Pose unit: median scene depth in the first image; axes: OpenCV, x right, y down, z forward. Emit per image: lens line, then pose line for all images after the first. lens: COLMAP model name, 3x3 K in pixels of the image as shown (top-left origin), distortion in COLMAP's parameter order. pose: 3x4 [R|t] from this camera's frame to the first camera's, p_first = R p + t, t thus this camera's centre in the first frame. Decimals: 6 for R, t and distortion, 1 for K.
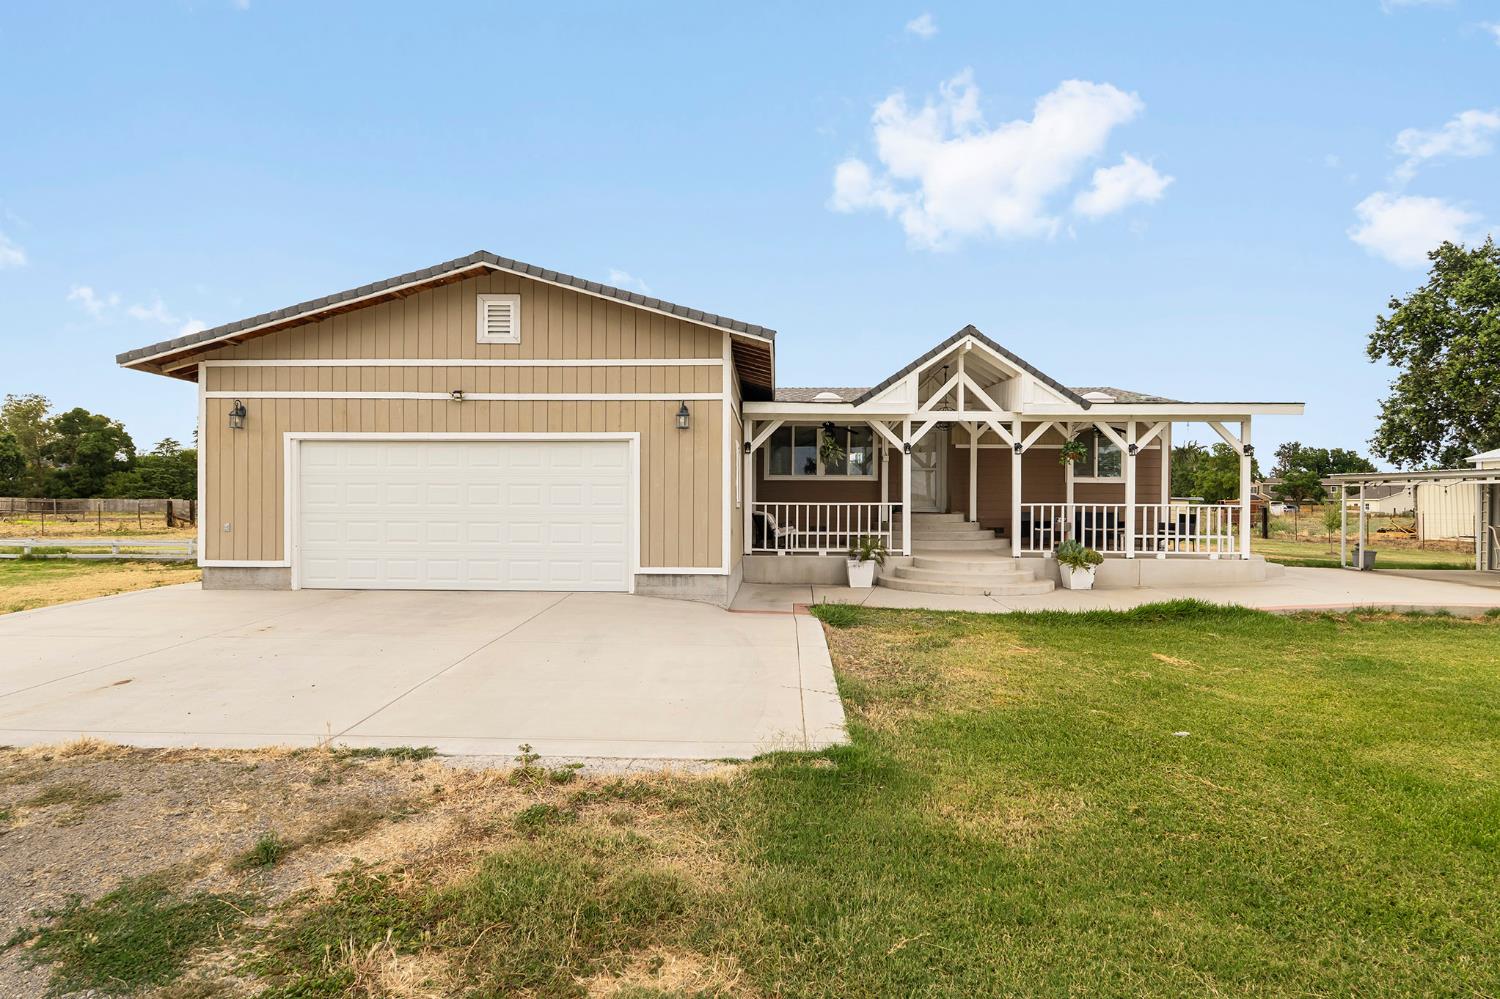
lens RADIAL K [[766.0, 0, 746.8], [0, 766.0, 505.8], [0, 0, 1]] dist [-0.000977, 0.000289]
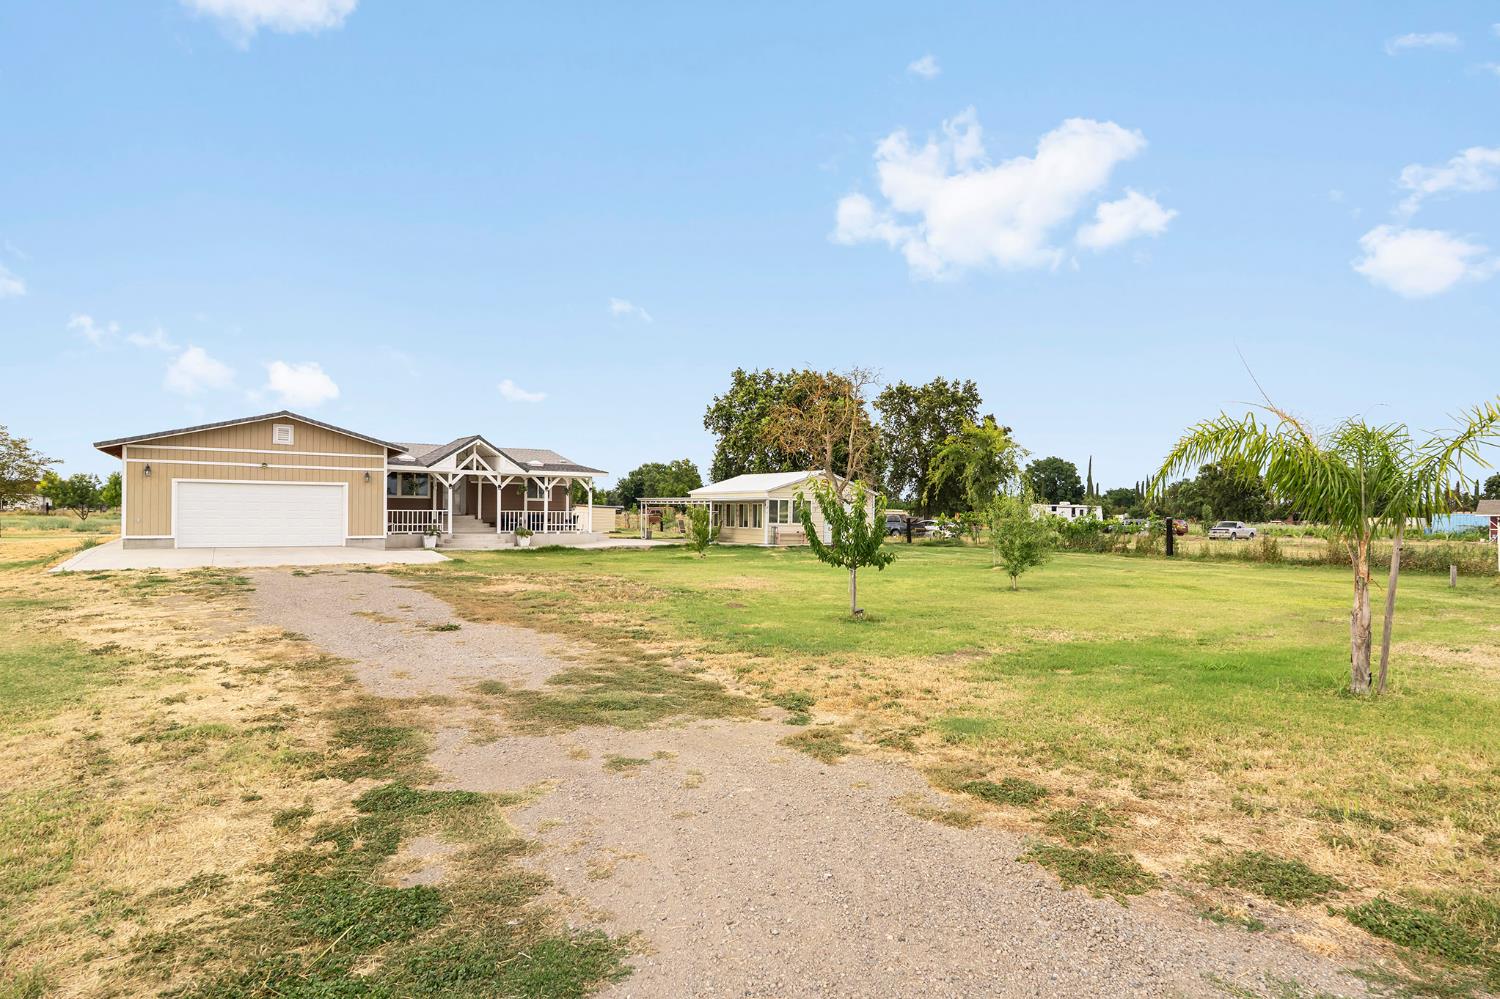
lens RADIAL K [[805.2, 0, 749.3], [0, 805.2, 511.1], [0, 0, 1]] dist [-0.001313, -0.000486]
pose [[0.814911, 0.003648, 0.579575, -0.443376], [-0.004572, 0.999990, 0.000135, -0.006072], [-0.579568, -0.002760, 0.814919, -1.428430]]
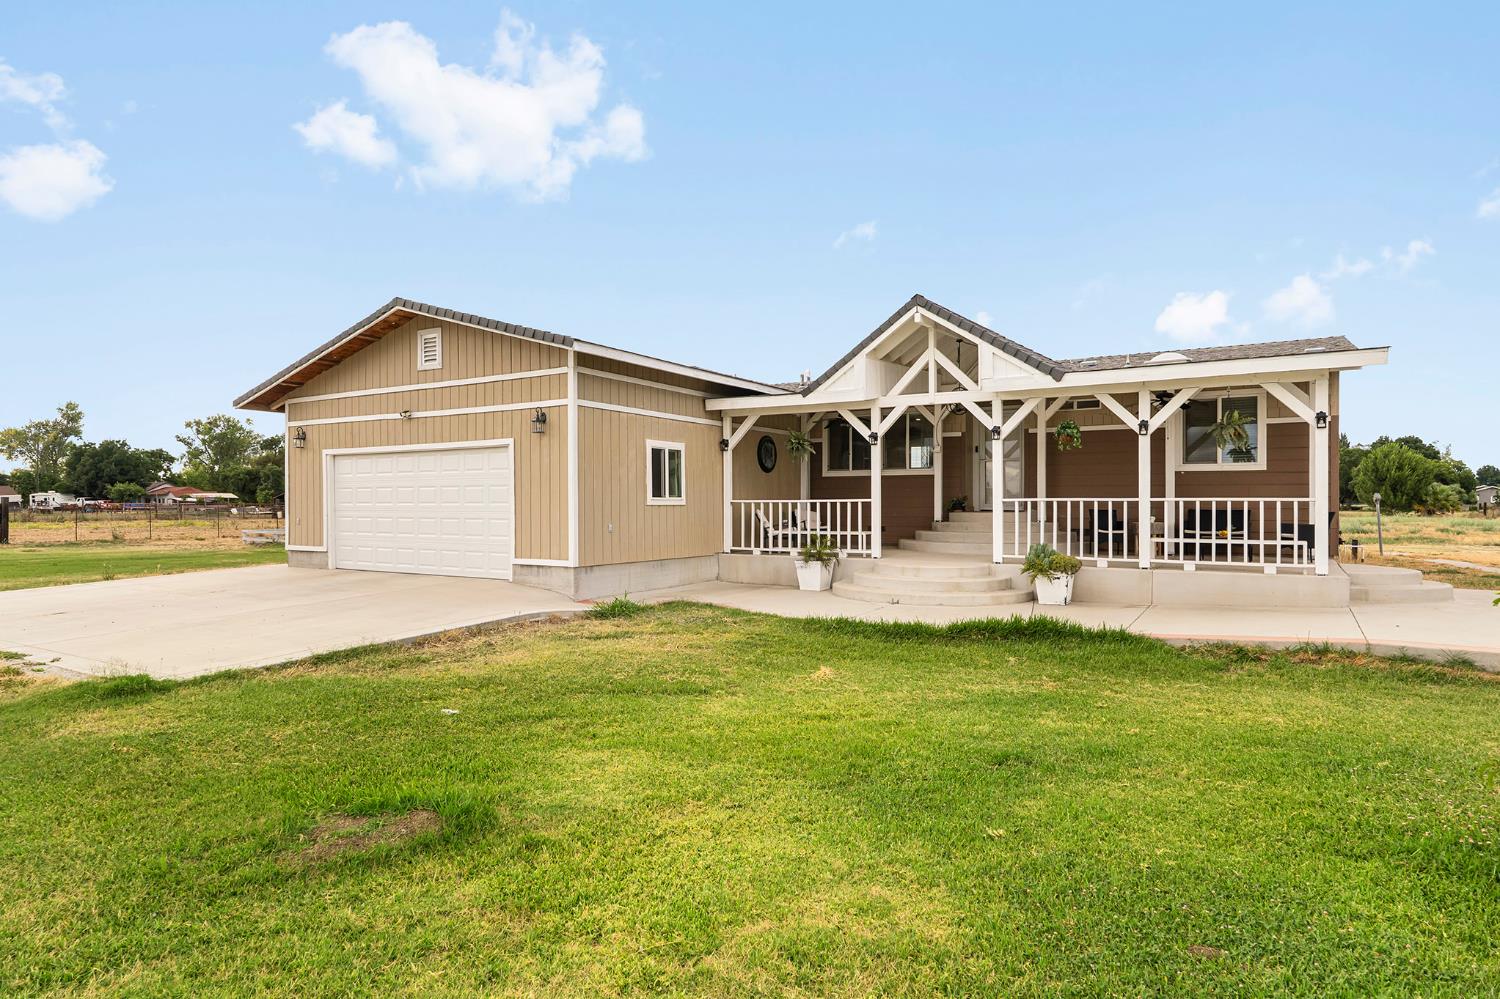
lens RADIAL K [[852.8, 0, 750.0], [0, 852.8, 499.5], [0, 0, 1]] dist [0.003709, 0.000623]
pose [[0.870358, -0.008632, -0.492343, 0.575791], [0.003866, 0.999935, -0.010696, 0.006613], [0.492404, 0.007406, 0.870335, 0.059470]]
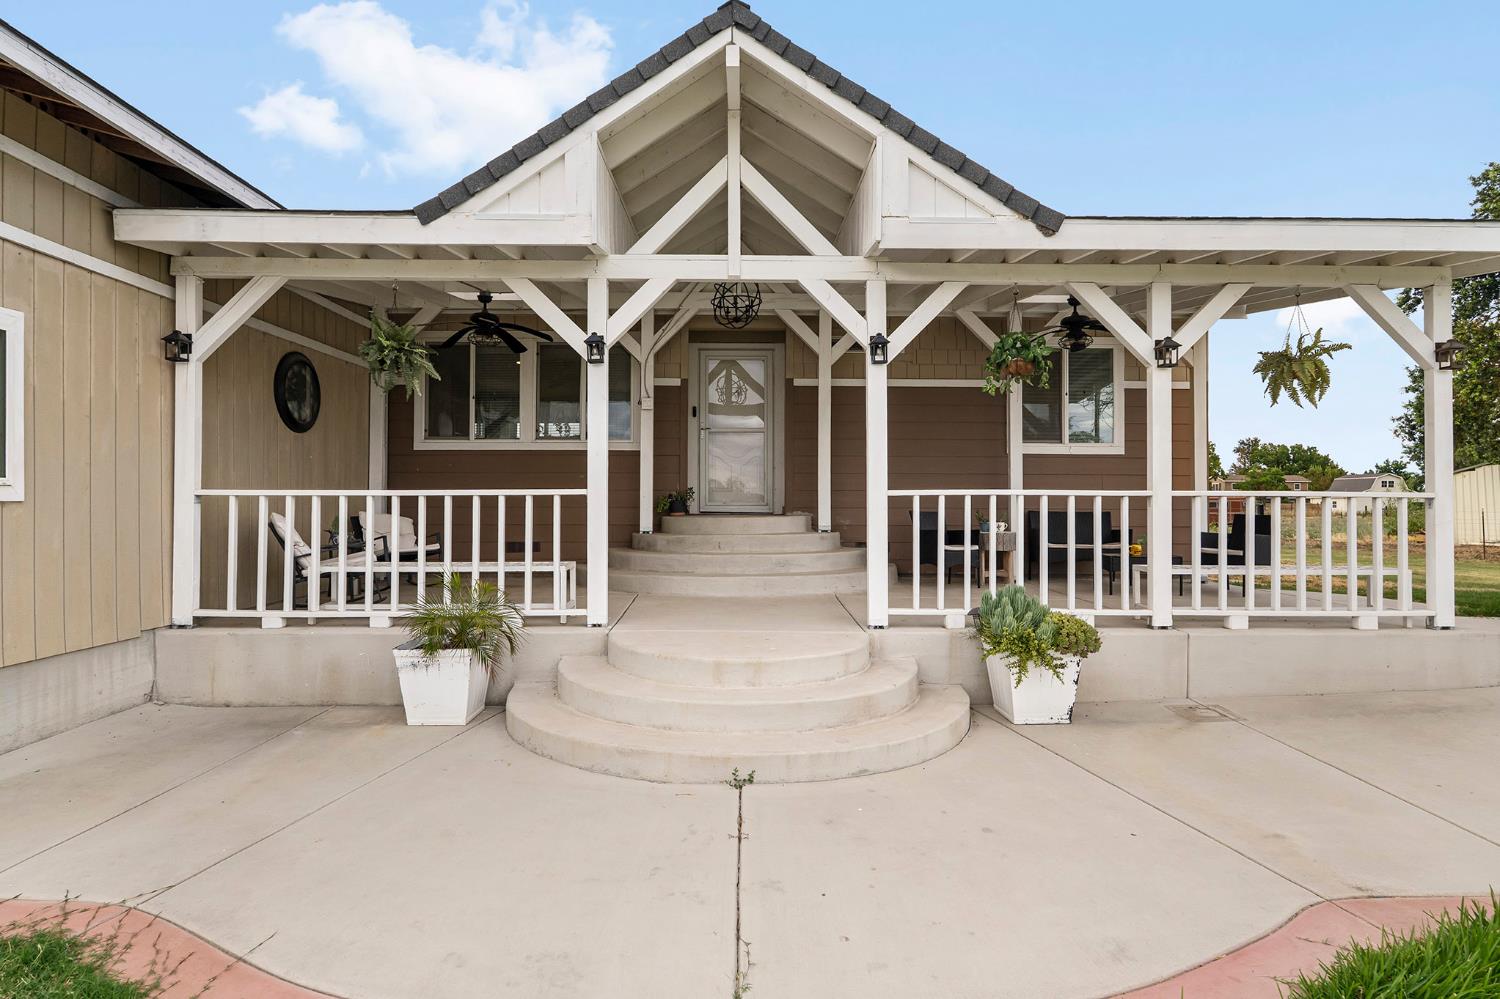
lens RADIAL K [[782.7, 0, 741.5], [0, 782.7, 489.3], [0, 0, 1]] dist [-0.002336, 0.000080]
pose [[0.998836, -0.002858, 0.048161, 0.264140], [0.003890, 0.999765, -0.021338, 0.004868], [-0.048088, 0.021501, 0.998612, 0.604572]]
